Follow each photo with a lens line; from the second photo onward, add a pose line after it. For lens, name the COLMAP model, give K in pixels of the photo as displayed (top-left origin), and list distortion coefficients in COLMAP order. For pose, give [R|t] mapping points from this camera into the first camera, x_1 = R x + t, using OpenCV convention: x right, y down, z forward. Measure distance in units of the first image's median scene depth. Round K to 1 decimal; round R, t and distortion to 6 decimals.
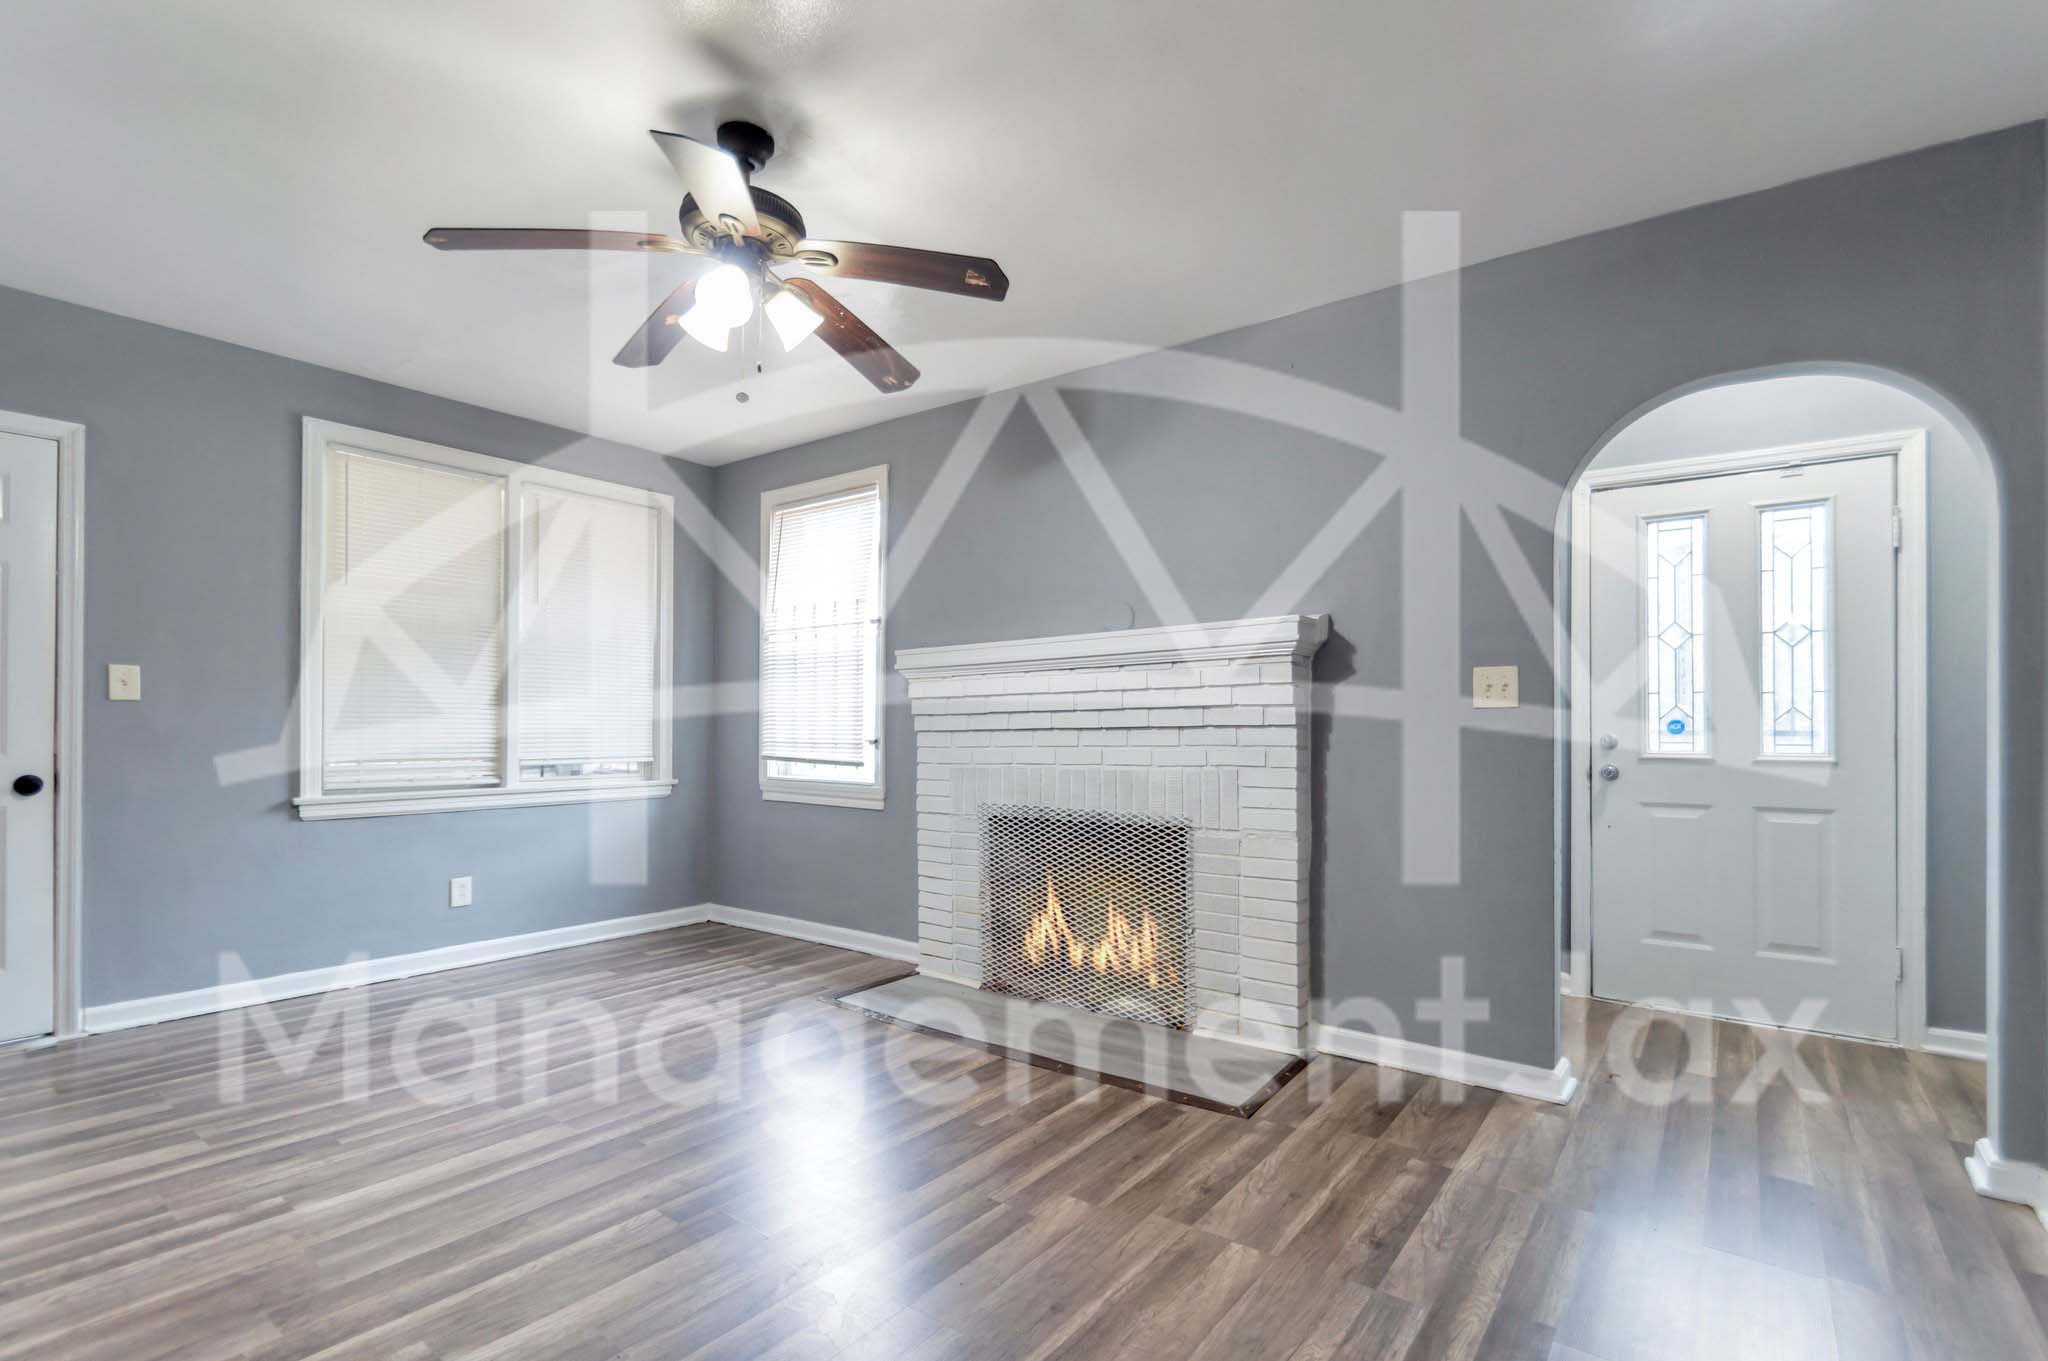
lens RADIAL K [[925.1, 0, 1022.6], [0, 925.1, 713.5], [0, 0, 1]] dist [-0.002138, -0.000474]
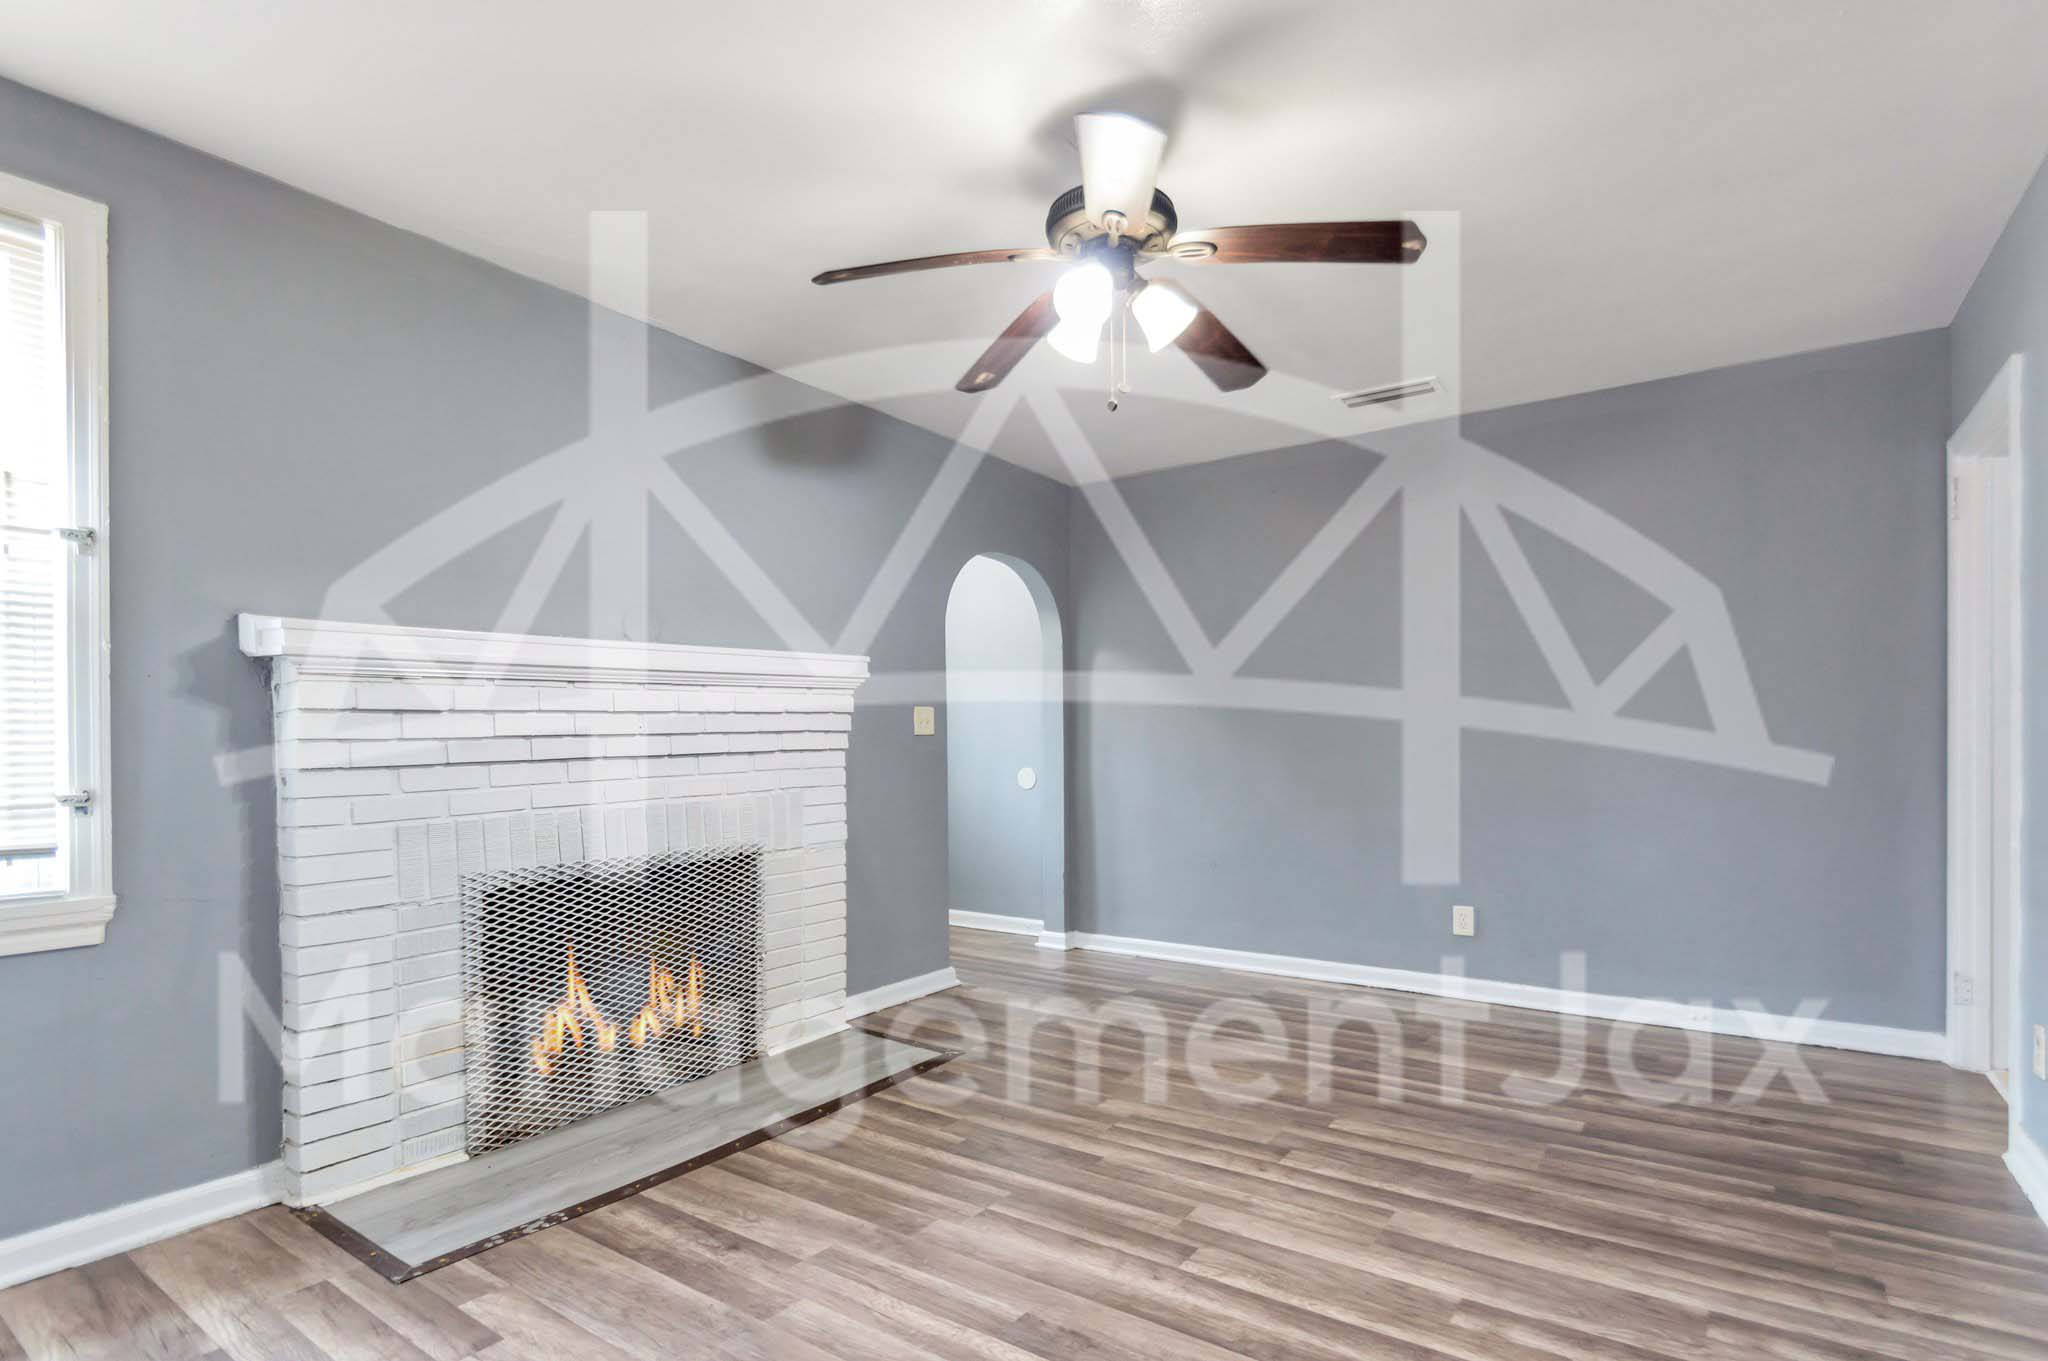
lens RADIAL K [[943.9, 0, 1020.7], [0, 943.9, 748.9], [0, 0, 1]] dist [0.001167, 0.000169]
pose [[0.007486, -0.007280, 0.999945, -0.744163], [0.002163, 0.999971, 0.007264, 0.004032], [-0.999970, 0.002109, 0.007501, 0.635652]]
